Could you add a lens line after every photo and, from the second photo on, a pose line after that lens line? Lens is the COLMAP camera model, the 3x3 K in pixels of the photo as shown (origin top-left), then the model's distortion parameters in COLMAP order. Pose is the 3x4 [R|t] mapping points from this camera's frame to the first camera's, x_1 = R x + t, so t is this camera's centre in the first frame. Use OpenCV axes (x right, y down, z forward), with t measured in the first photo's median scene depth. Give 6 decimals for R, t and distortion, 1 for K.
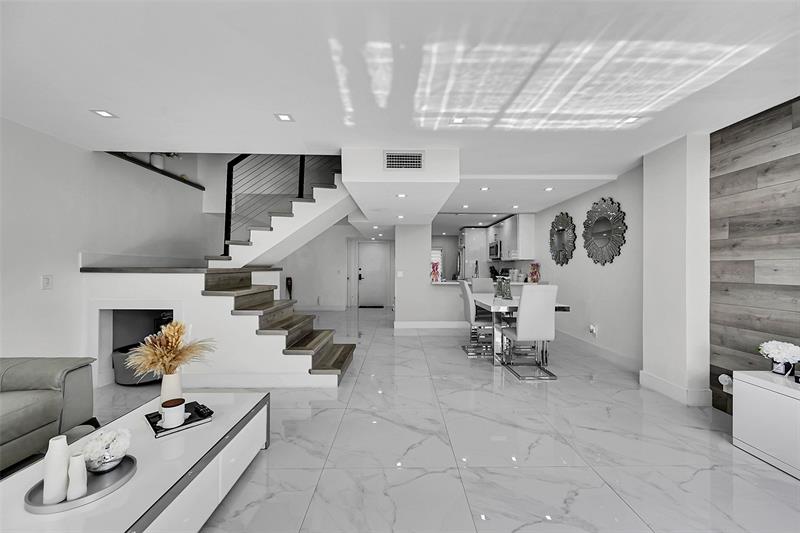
lens RADIAL K [[323.6, 0, 400.0], [0, 323.6, 266.5], [0, 0, 1]] dist [0.000106, -0.000079]
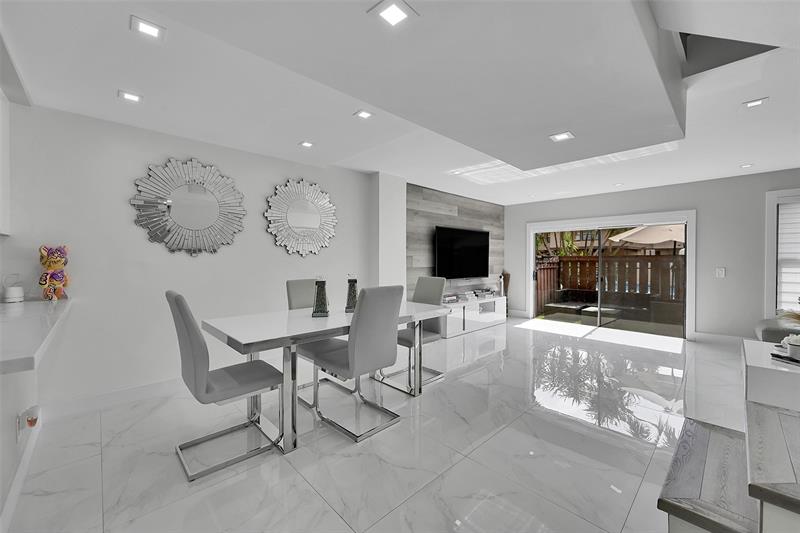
lens RADIAL K [[323.6, 0, 400.0], [0, 323.6, 266.5], [0, 0, 1]] dist [0.000106, -0.000079]
pose [[-0.677322, -0.027070, 0.735188, -0.173940], [-0.004546, 0.999458, 0.032612, -0.008123], [-0.735672, 0.018746, -0.677078, 1.225804]]
